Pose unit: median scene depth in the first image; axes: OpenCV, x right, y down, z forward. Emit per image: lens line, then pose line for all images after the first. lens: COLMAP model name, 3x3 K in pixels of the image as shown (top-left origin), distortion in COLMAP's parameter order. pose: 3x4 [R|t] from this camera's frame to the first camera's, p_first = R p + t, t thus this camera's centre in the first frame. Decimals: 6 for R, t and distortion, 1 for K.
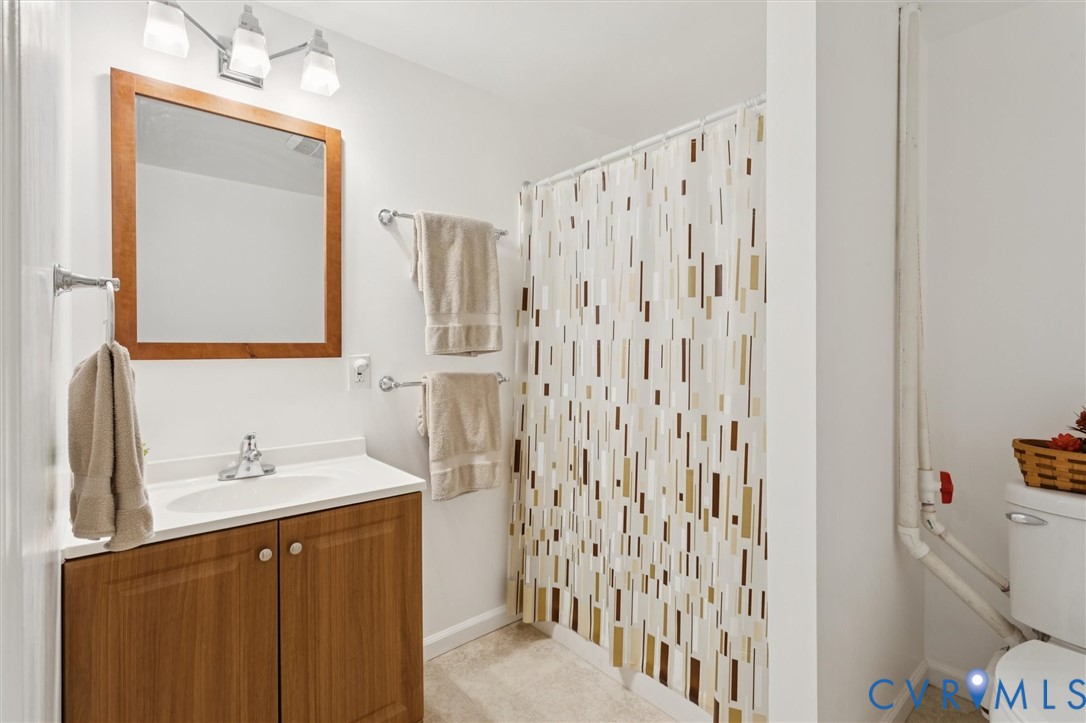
lens RADIAL K [[516.1, 0, 543.0], [0, 516.1, 361.5], [0, 0, 1]] dist [-0.000801, 0.000054]
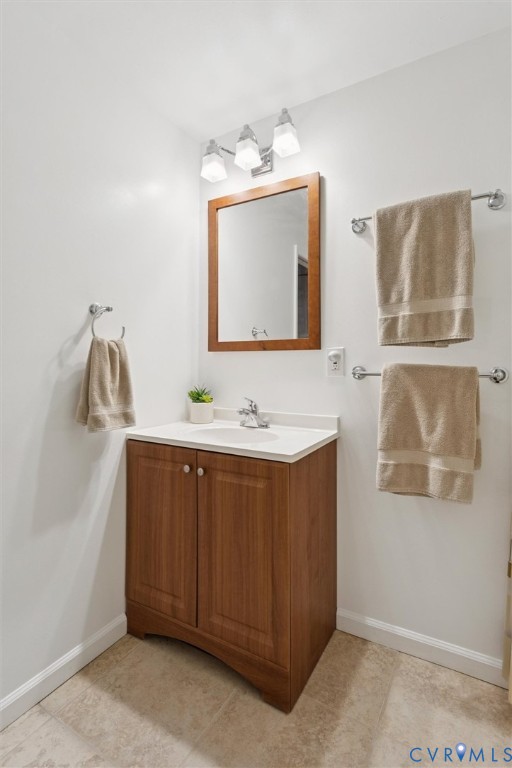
lens RADIAL K [[377.8, 0, 257.2], [0, 377.8, 362.3], [0, 0, 1]] dist [0.001610, 0.000928]
pose [[0.330958, 0.002399, -0.943642, 0.430894], [-0.022177, 0.999740, -0.005236, 0.031472], [0.943385, 0.022660, 0.330925, 0.548679]]
